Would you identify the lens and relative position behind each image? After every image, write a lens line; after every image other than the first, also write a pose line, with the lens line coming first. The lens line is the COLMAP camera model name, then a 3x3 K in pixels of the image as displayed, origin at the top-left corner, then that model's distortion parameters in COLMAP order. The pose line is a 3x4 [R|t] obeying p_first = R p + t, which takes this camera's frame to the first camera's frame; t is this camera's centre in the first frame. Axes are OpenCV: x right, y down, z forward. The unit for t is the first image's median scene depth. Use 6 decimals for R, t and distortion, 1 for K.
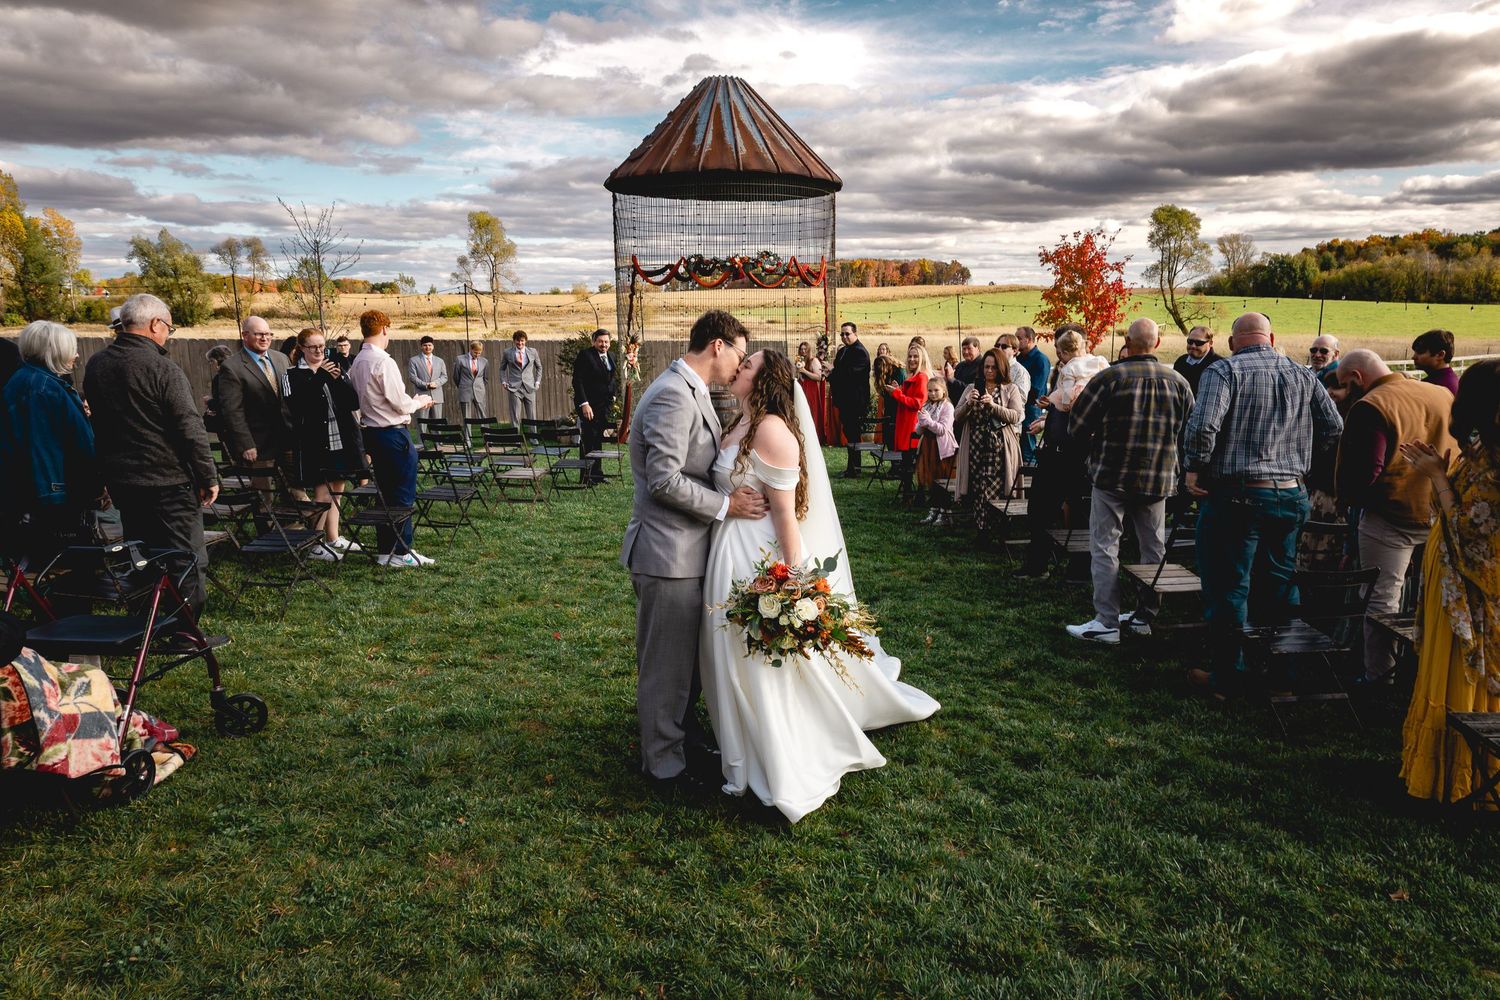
lens RADIAL K [[1034.6, 0, 750.0], [0, 1034.6, 500.0], [0, 0, 1]] dist [-0.005535, -0.001050]
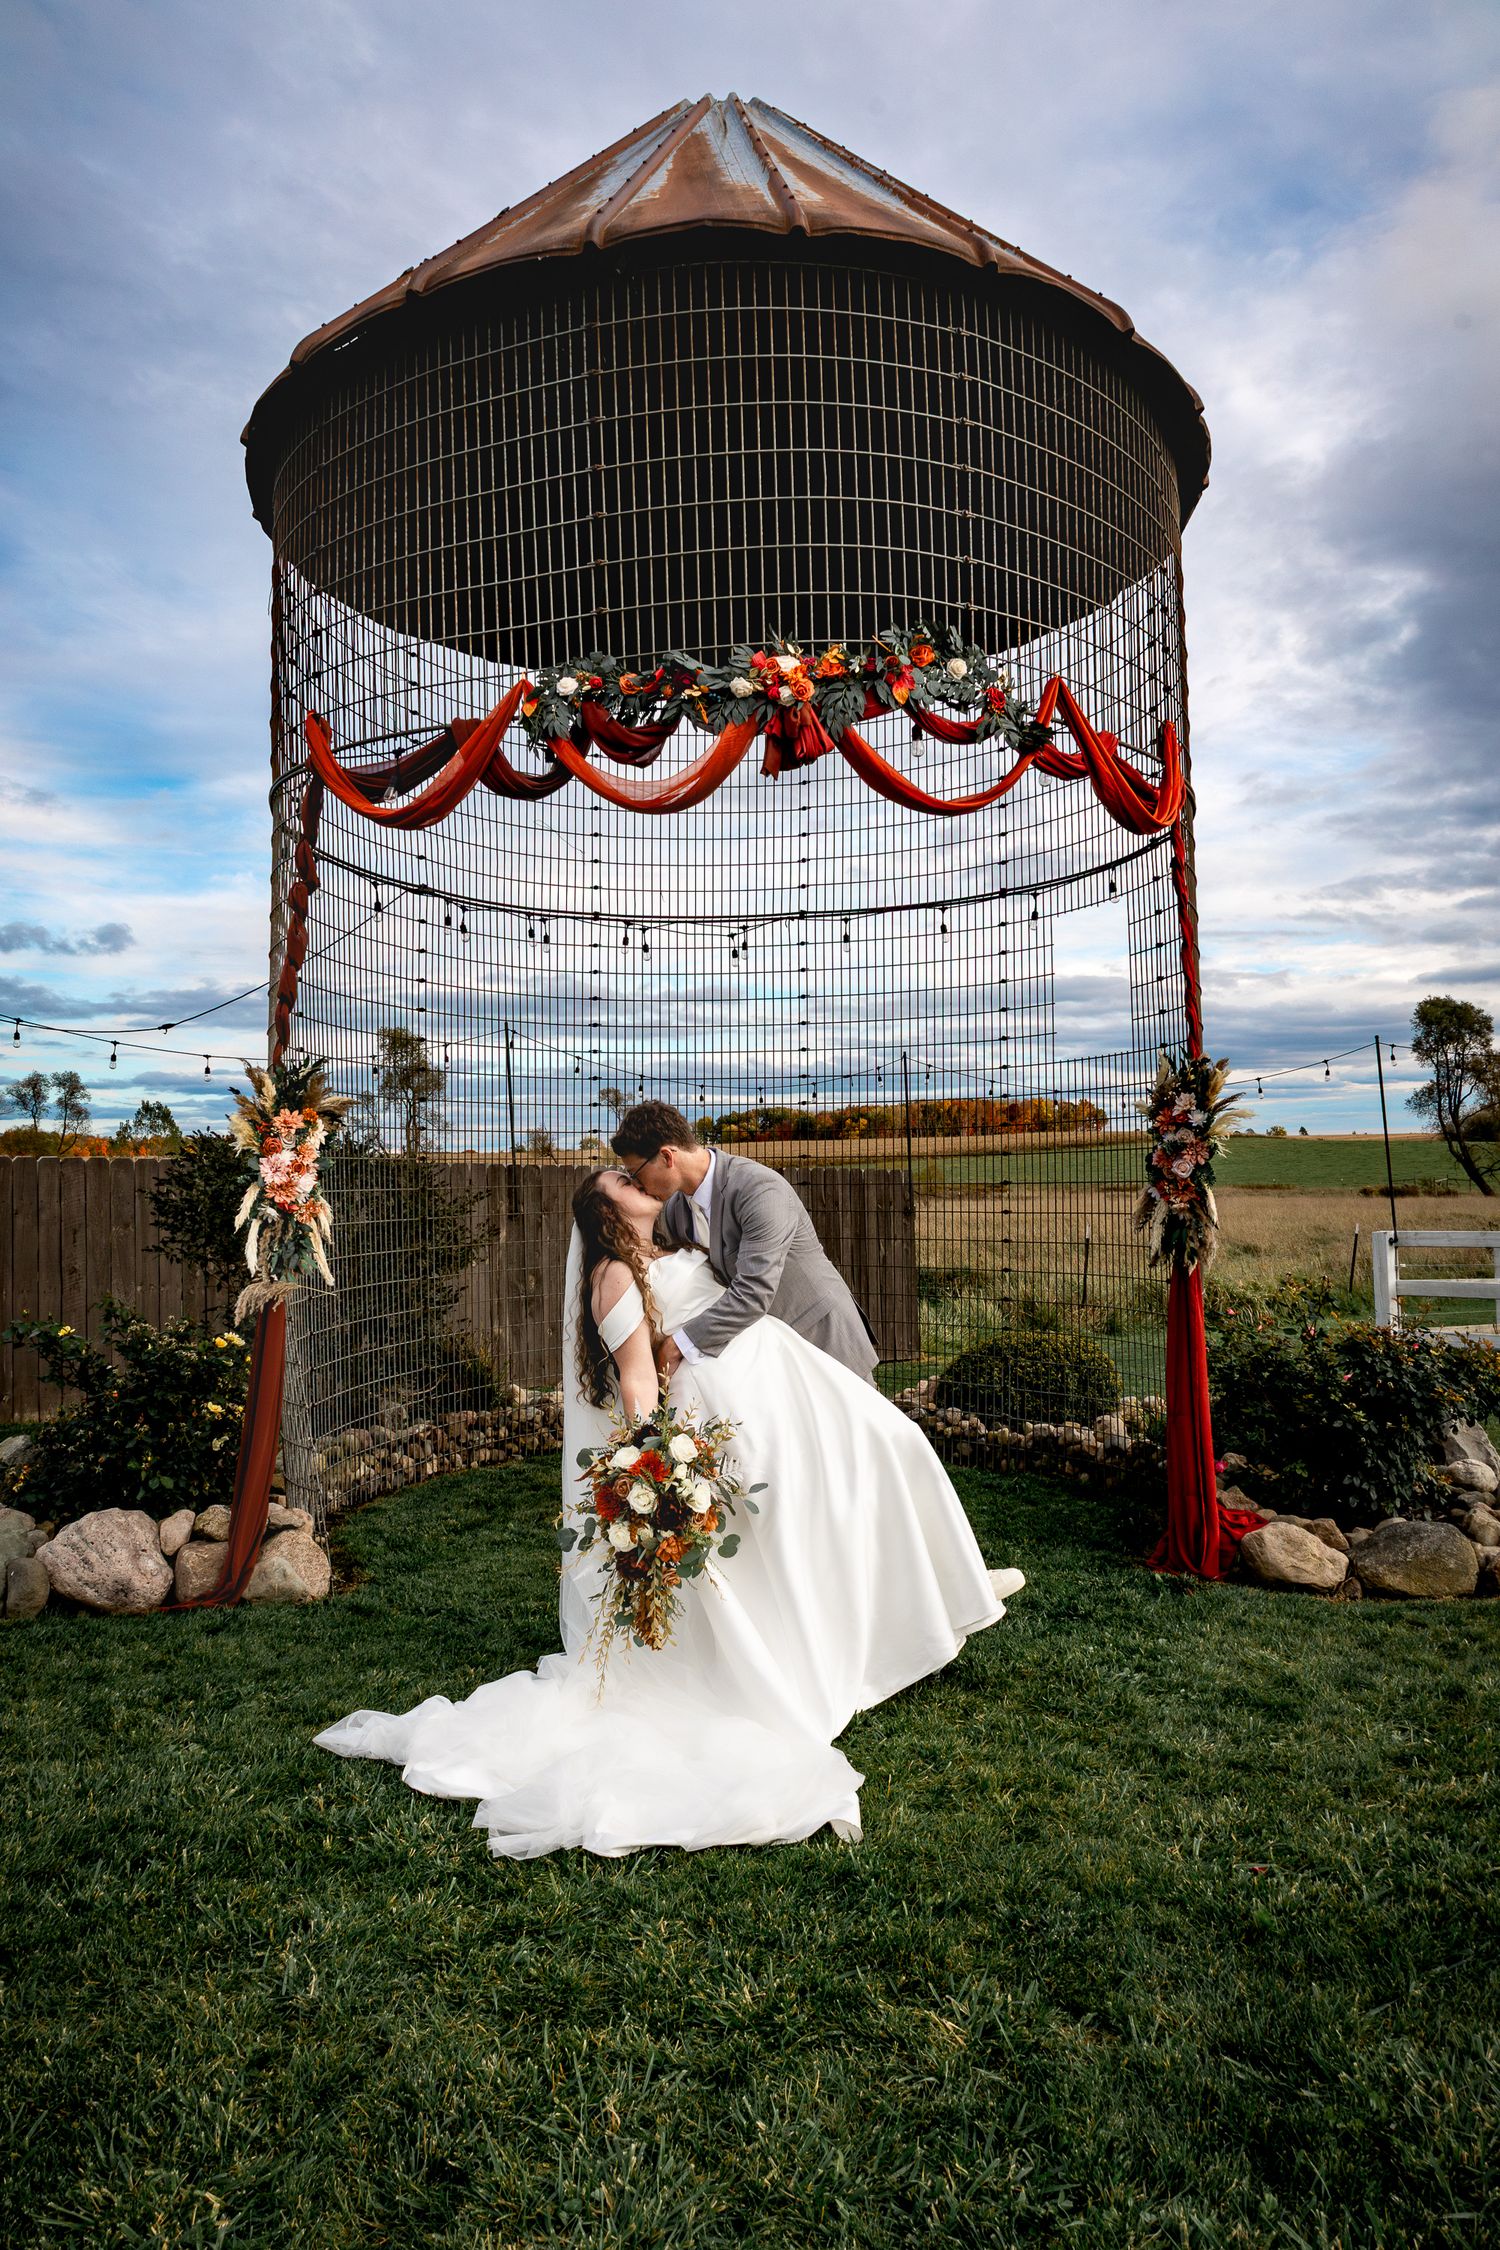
lens RADIAL K [[1551.9, 0, 750.0], [0, 1551.9, 1125.0], [0, 0, 1]] dist [-0.005535, -0.001050]
pose [[0.999675, -0.008022, -0.024181, -0.012969], [0.002792, 0.977916, -0.208979, -0.080916], [0.025323, 0.208844, 0.977621, 0.690158]]
